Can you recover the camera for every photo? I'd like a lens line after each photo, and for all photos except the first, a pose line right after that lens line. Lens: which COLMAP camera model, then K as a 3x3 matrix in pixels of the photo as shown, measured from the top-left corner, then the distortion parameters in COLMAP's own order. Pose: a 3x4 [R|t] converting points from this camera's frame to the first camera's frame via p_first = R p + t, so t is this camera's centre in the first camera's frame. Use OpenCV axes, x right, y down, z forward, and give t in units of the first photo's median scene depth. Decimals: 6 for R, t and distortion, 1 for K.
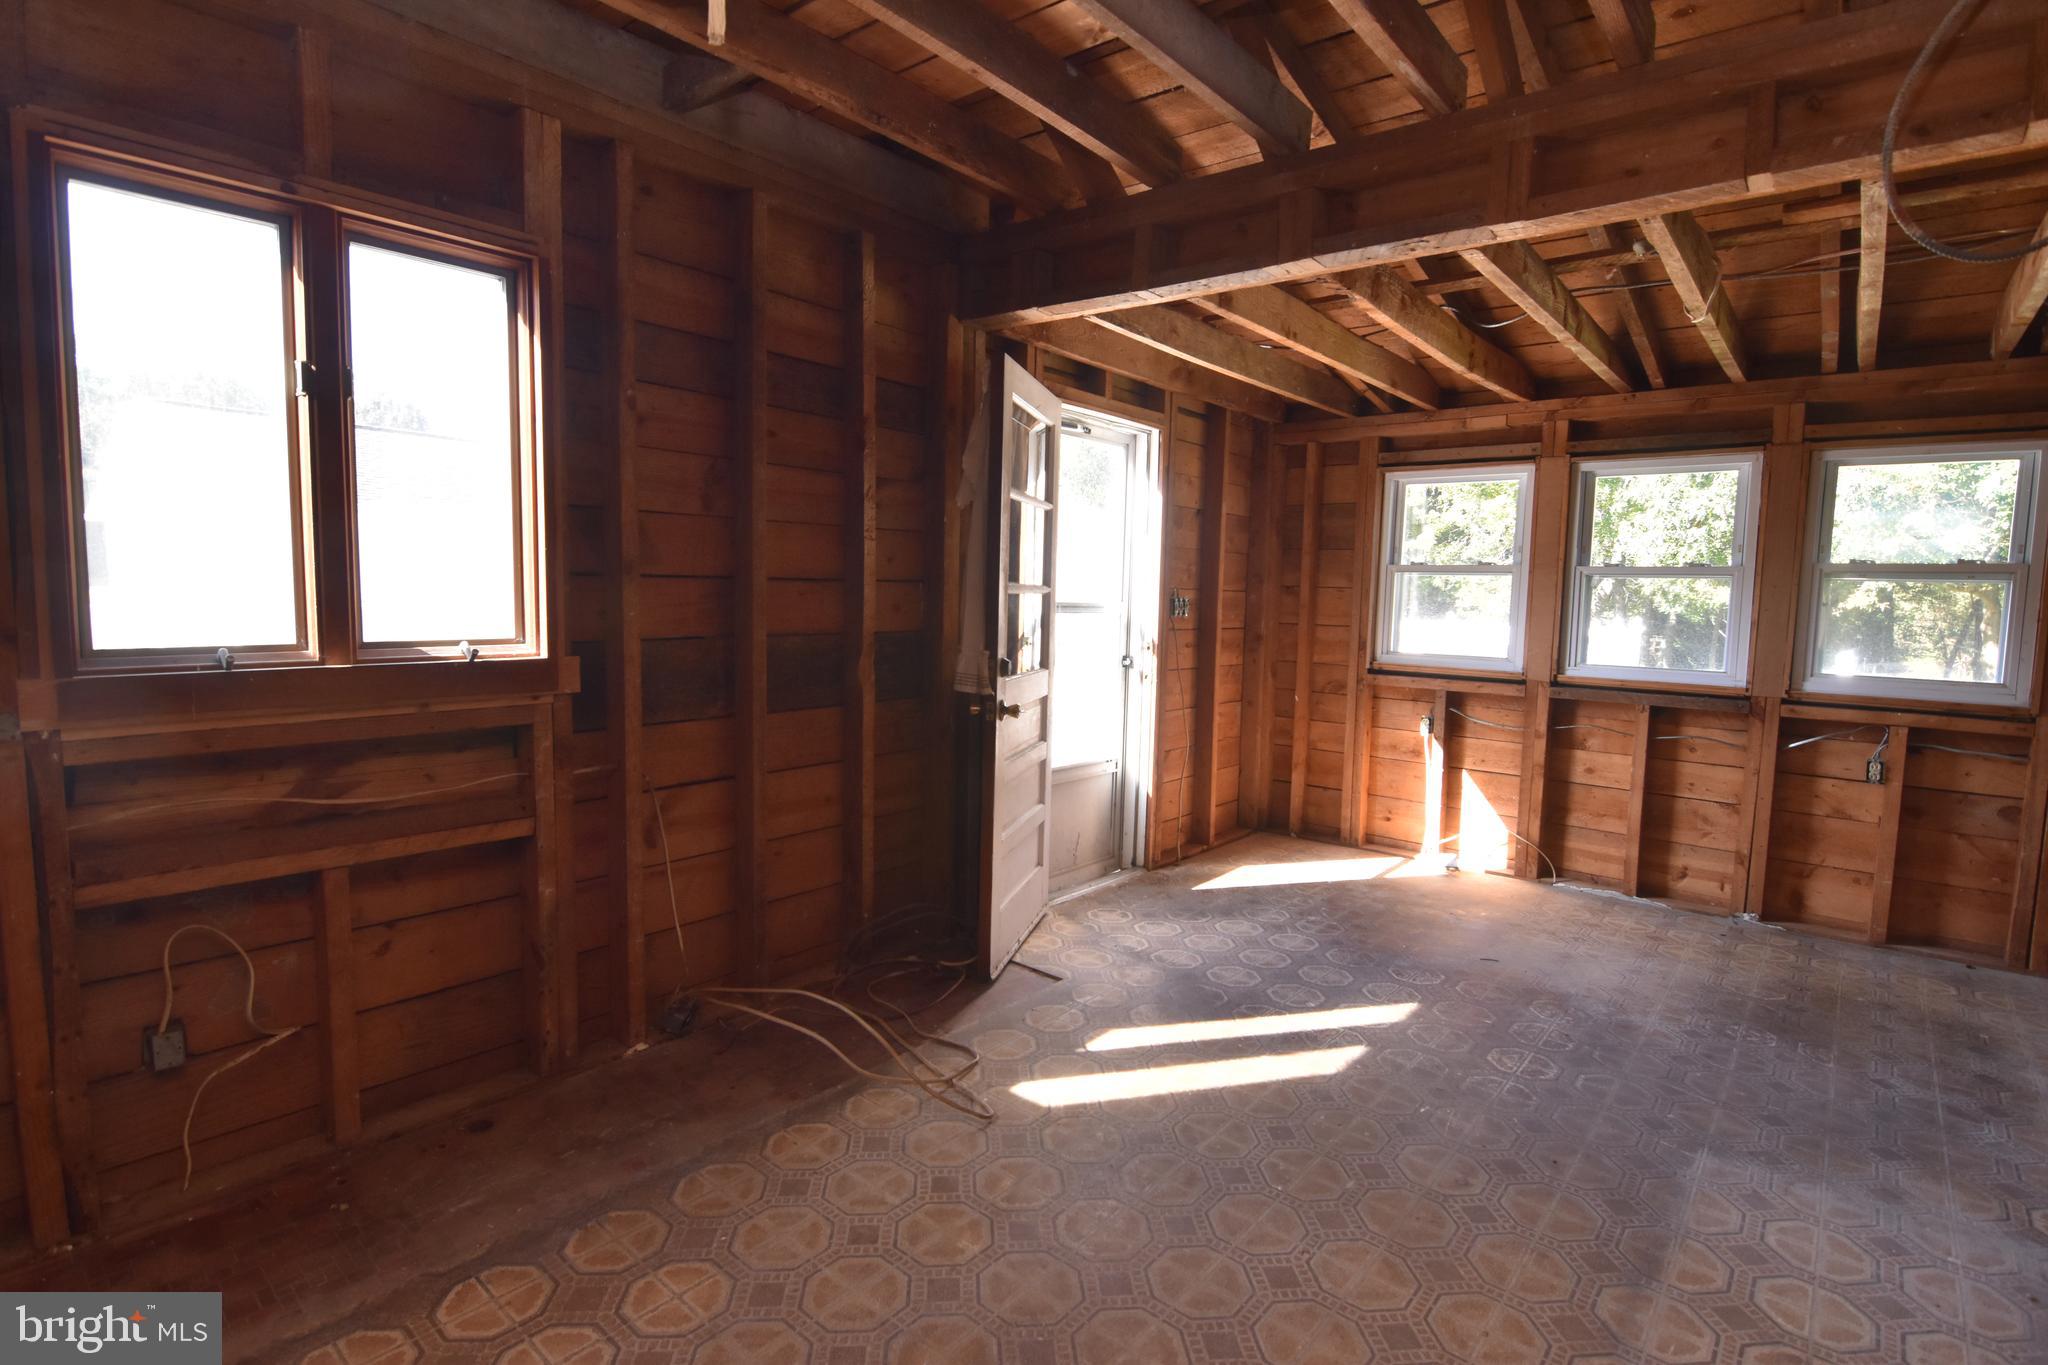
lens RADIAL K [[1000.7, 0, 1026.9], [0, 1000.7, 680.3], [0, 0, 1]] dist [-0.019818, -0.000444]
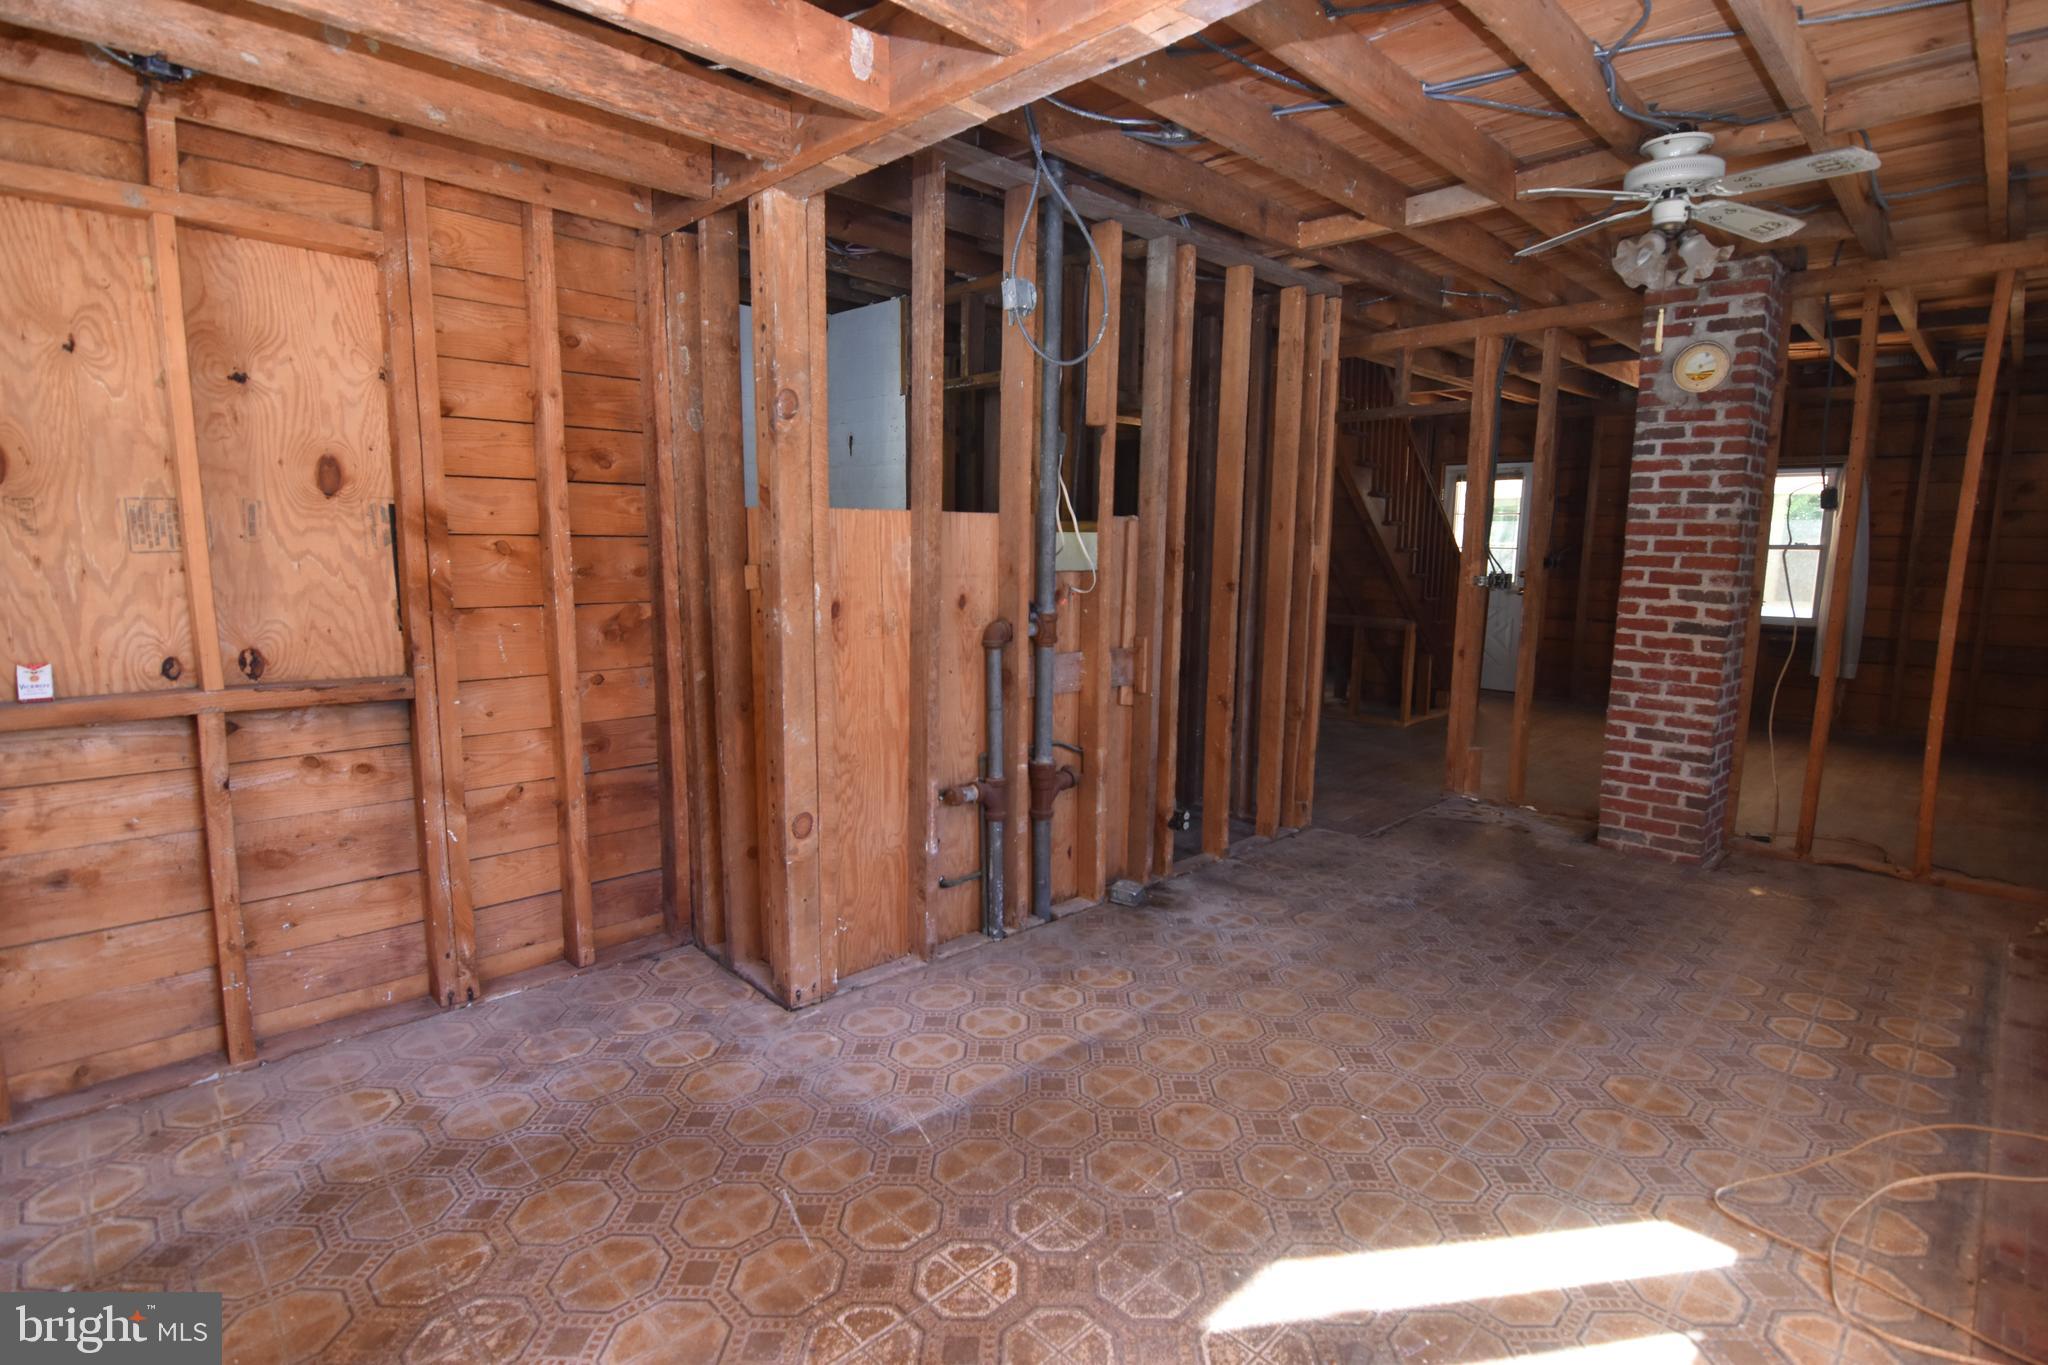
lens RADIAL K [[1000.7, 0, 1023.3], [0, 1000.7, 680.8], [0, 0, 1]] dist [-0.019818, -0.000444]
pose [[-0.994876, -0.052924, 0.086144, 0.498686], [-0.030906, 0.970458, 0.239282, -0.165539], [-0.096263, 0.235394, -0.967121, 1.773275]]
